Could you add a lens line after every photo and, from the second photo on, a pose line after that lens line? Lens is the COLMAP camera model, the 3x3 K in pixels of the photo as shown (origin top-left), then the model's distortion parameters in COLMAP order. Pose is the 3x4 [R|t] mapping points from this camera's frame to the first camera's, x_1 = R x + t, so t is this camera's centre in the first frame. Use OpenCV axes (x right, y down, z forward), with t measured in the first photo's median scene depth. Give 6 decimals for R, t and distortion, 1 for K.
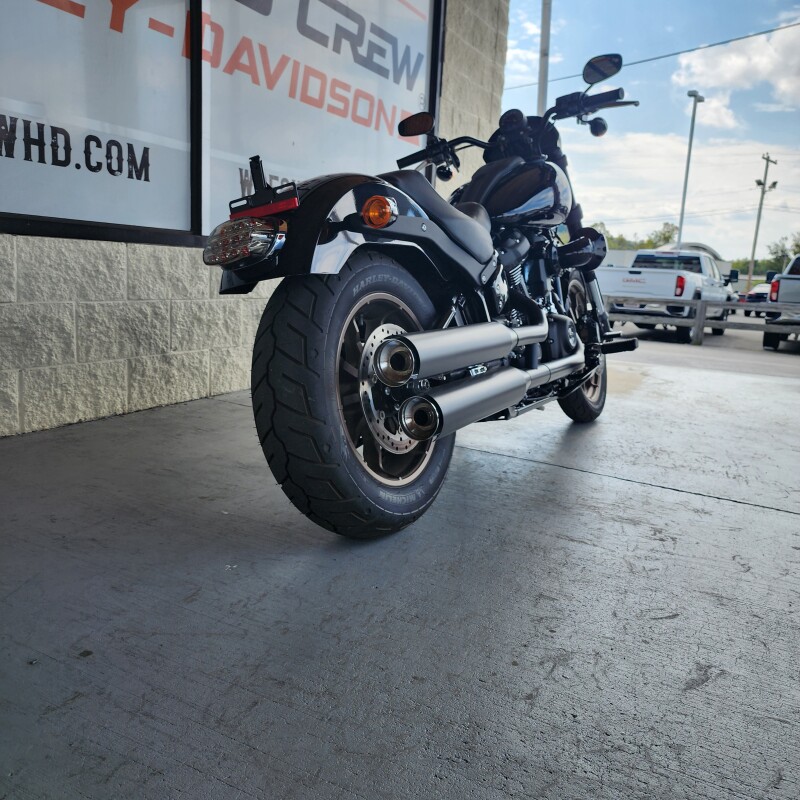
lens RADIAL K [[711.0, 0, 395.6], [0, 711.0, 388.8], [0, 0, 1]] dist [0.052194, -0.030866]
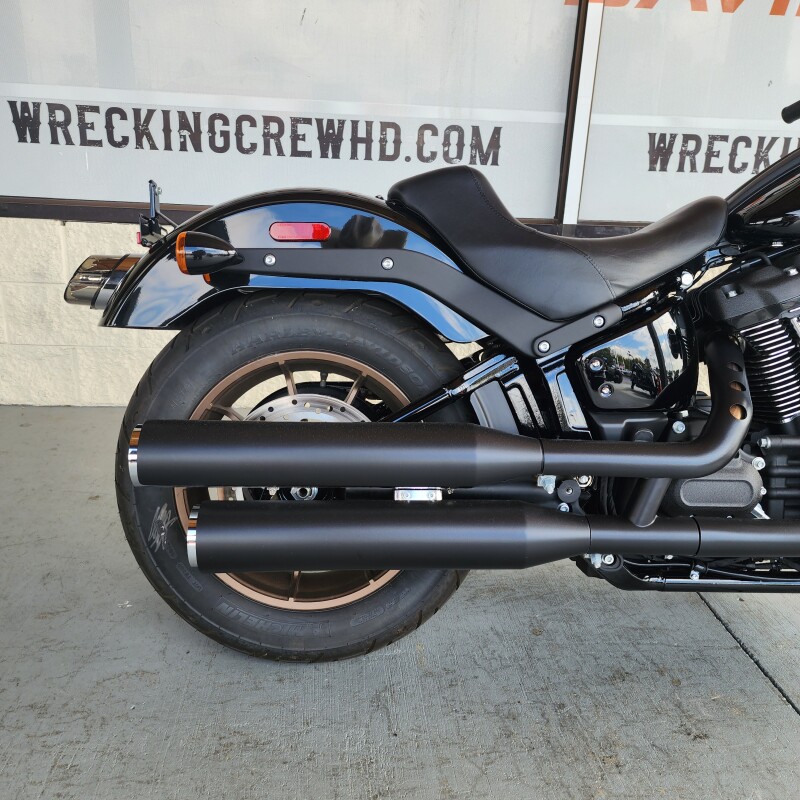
lens RADIAL K [[709.9, 0, 380.2], [0, 709.9, 401.0], [0, 0, 1]] dist [0.037513, -0.001198]
pose [[0.533436, 0.226892, -0.814841, 0.406778], [-0.154216, 0.973293, 0.170055, -0.143621], [0.831663, 0.034949, 0.554180, 0.430010]]
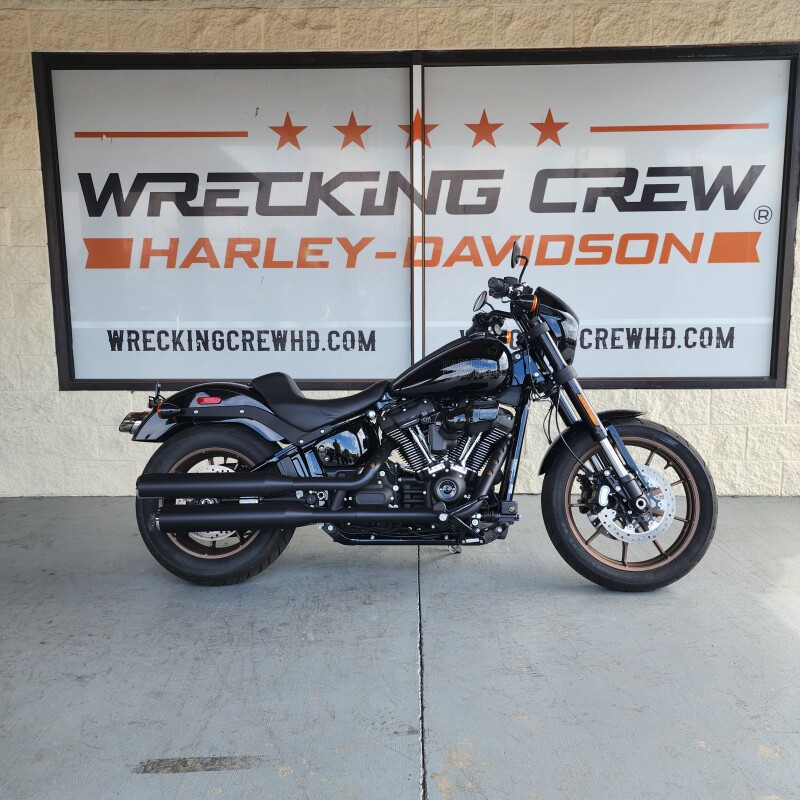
lens RADIAL K [[700.0, 0, 402.4], [0, 700.0, 408.8], [0, 0, 1]] dist [0.084342, -0.106964]
pose [[0.466838, 0.061212, -0.882222, 1.147485], [-0.121396, 0.992593, 0.004632, -0.193420], [0.875971, 0.104936, 0.470811, 0.373031]]
